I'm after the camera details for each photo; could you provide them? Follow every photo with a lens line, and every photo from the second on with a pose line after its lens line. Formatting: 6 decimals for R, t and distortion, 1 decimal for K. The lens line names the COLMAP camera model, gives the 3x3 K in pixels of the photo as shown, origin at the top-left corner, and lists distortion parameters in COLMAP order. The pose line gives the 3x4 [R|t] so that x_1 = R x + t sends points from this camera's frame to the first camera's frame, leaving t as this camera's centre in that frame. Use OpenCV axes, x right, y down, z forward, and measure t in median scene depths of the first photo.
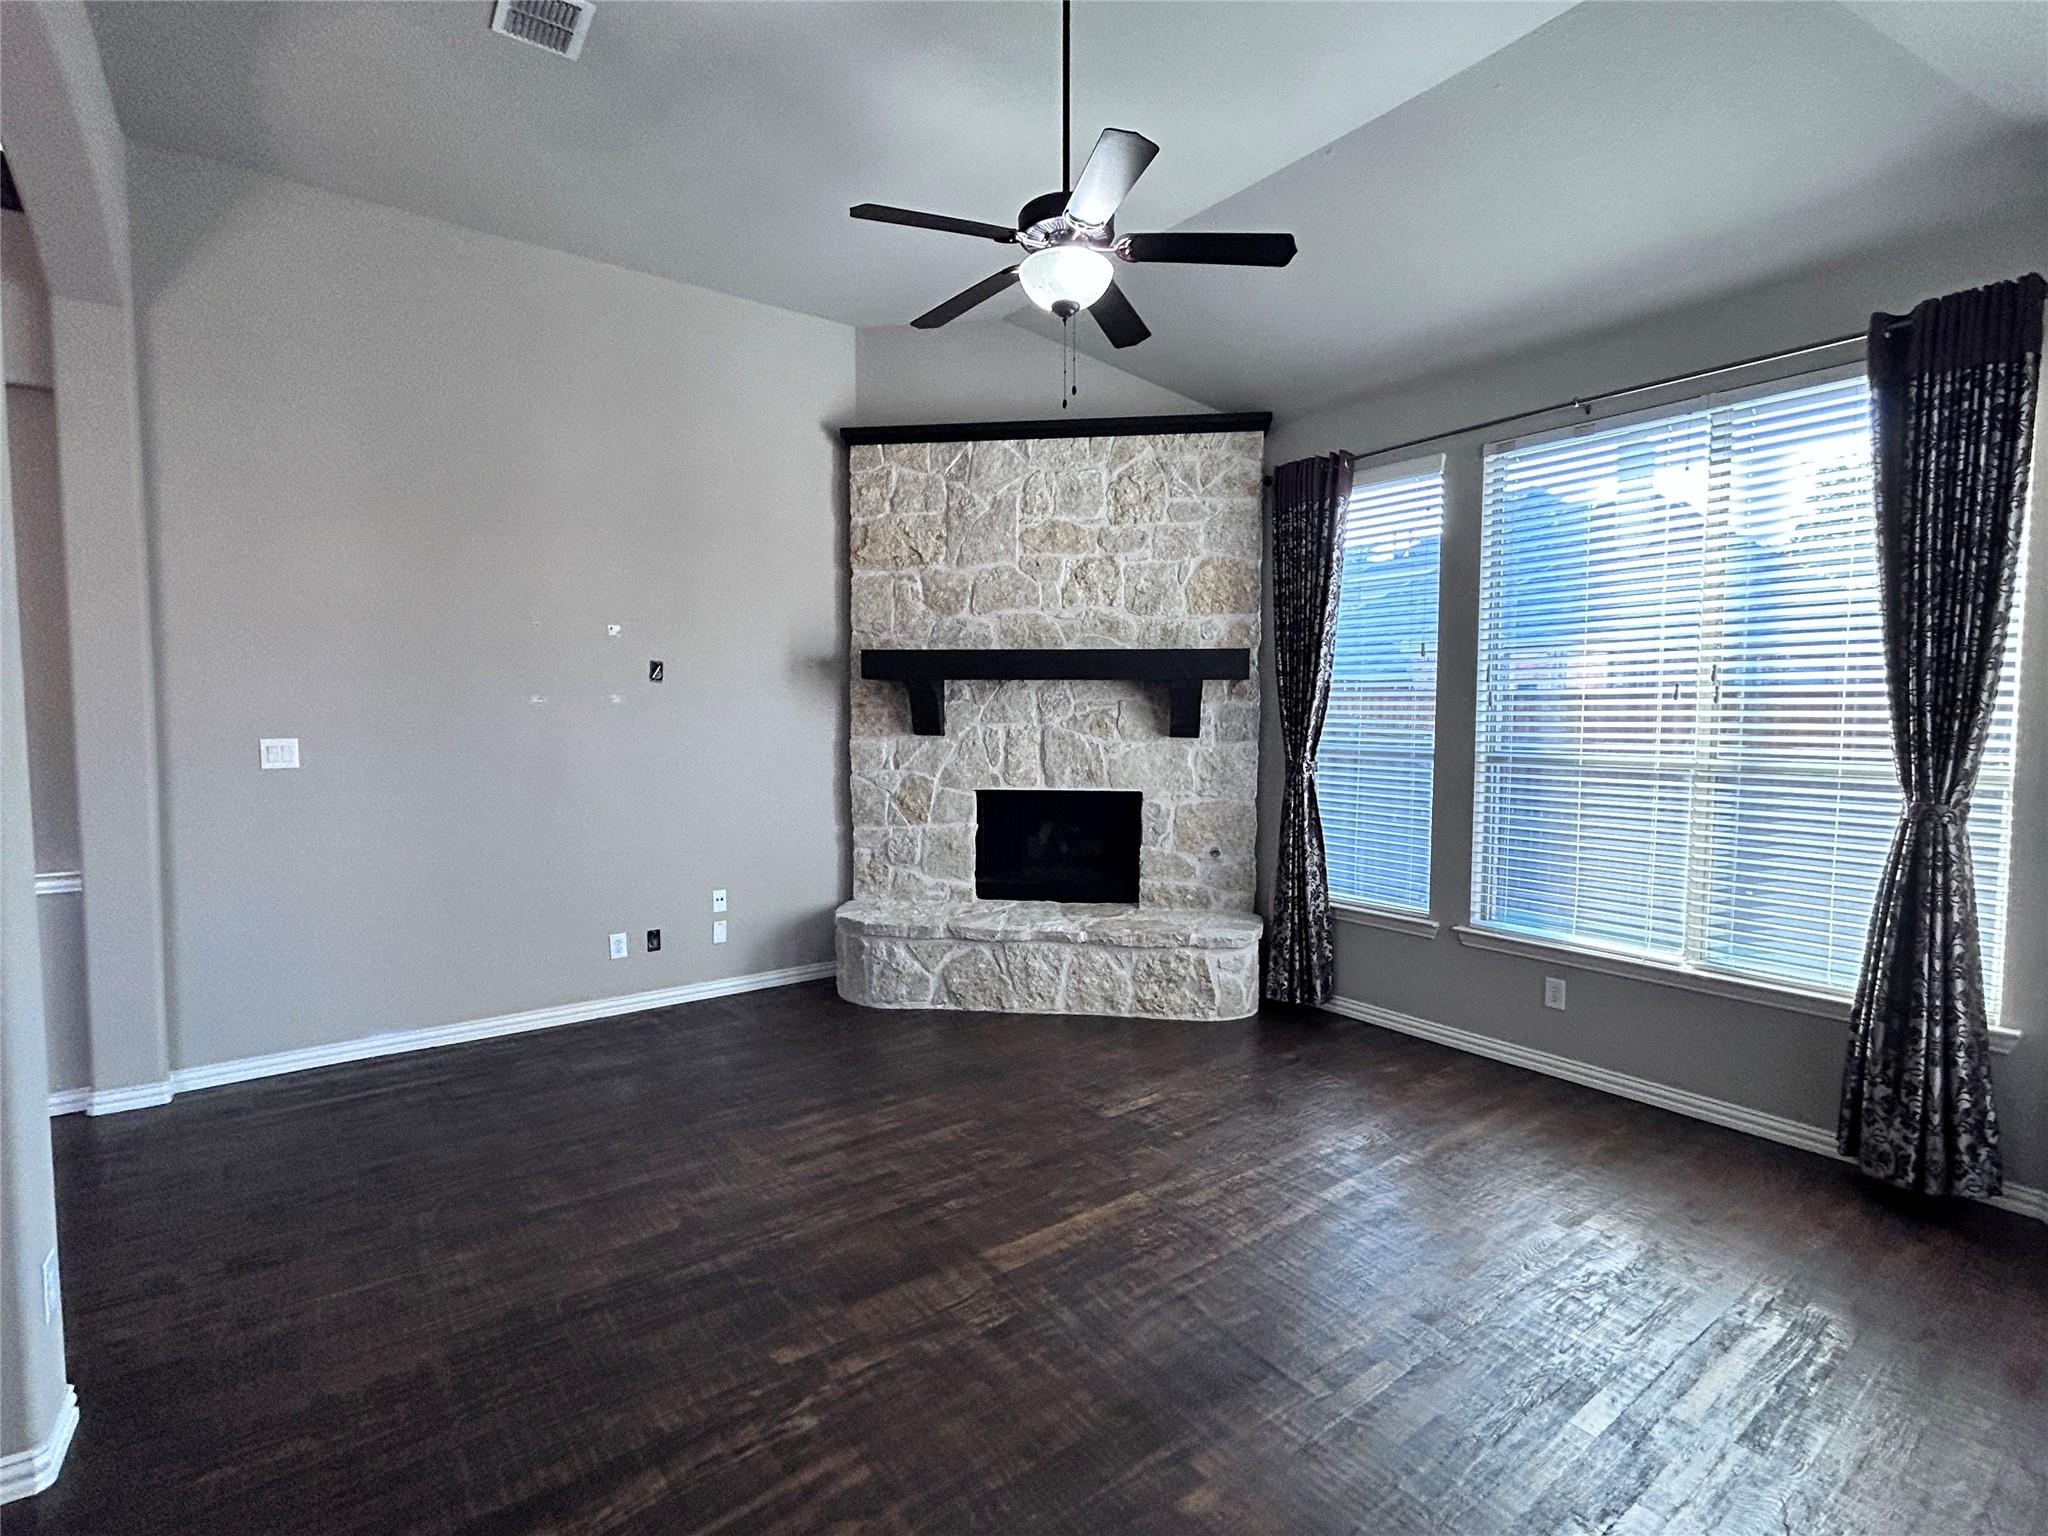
lens RADIAL K [[976.5, 0, 1016.2], [0, 976.5, 770.7], [0, 0, 1]] dist [-0.003325, 0.002166]
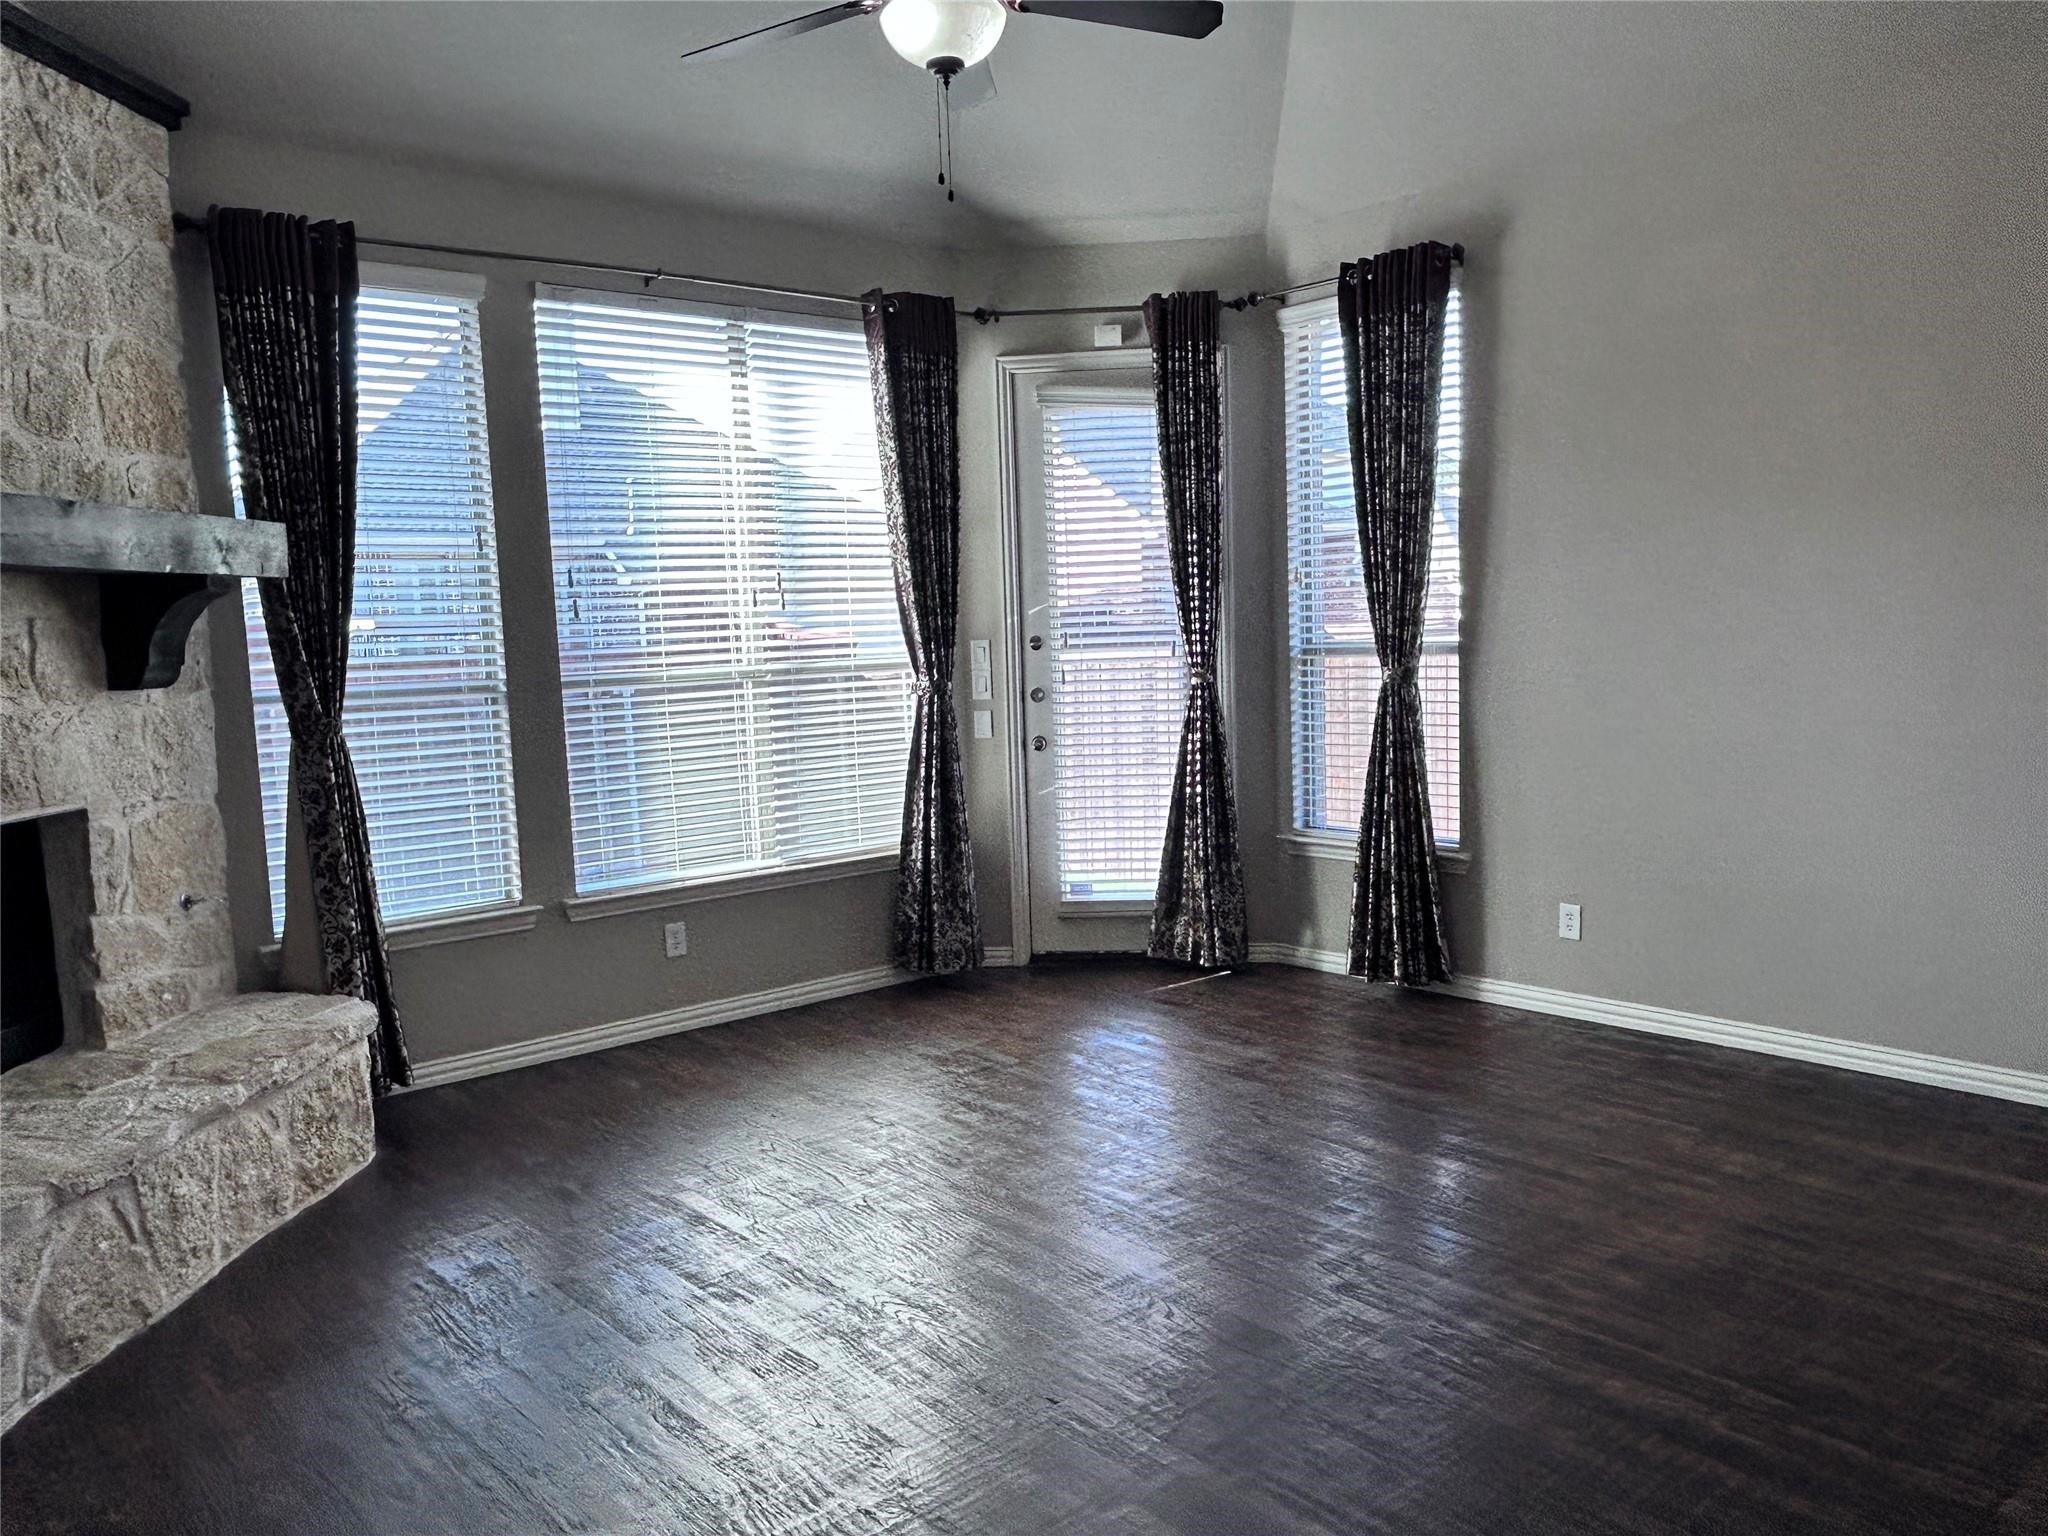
lens RADIAL K [[1522.3, 0, 993.9], [0, 1522.3, 777.8], [0, 0, 1]] dist [0.007285, -0.014744]
pose [[-0.054923, -0.104461, 0.993011, -0.682211], [0.096128, 0.989340, 0.109392, -0.034165], [-0.993852, 0.101465, -0.044296, 0.625162]]
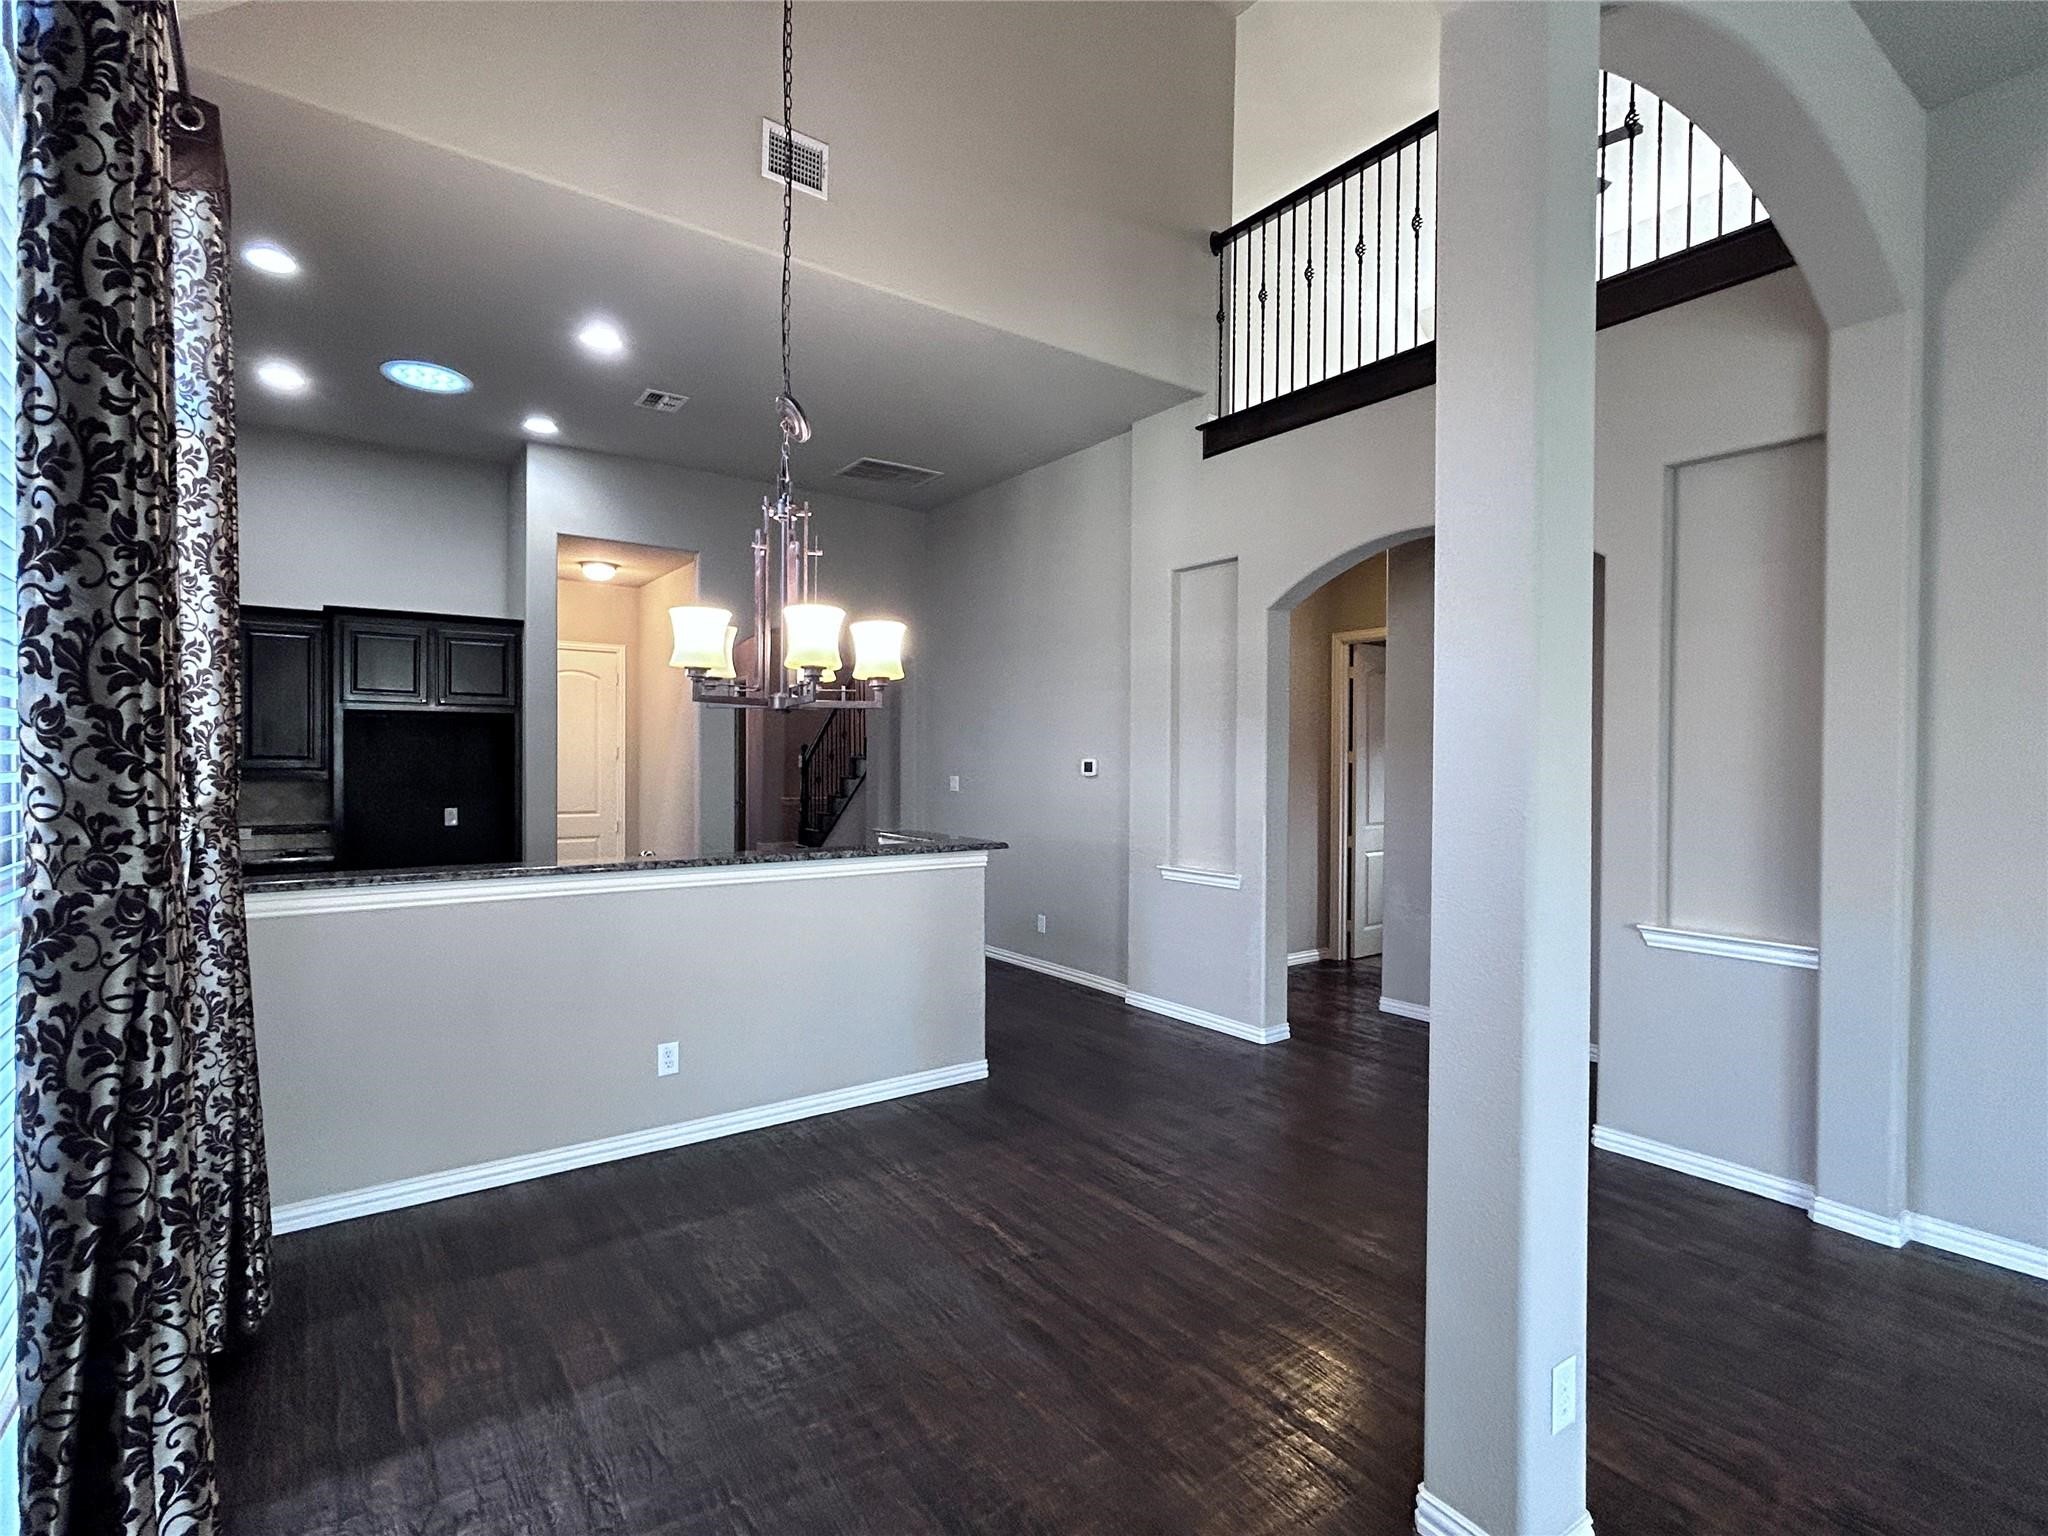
lens RADIAL K [[976.5, 0, 1010.4], [0, 976.5, 765.5], [0, 0, 1]] dist [-0.003325, 0.002166]
pose [[-0.012198, 0.004772, -0.999914, -0.026517], [-0.068876, 0.997609, 0.005601, -0.015295], [0.997551, 0.068939, -0.011840, 0.175827]]
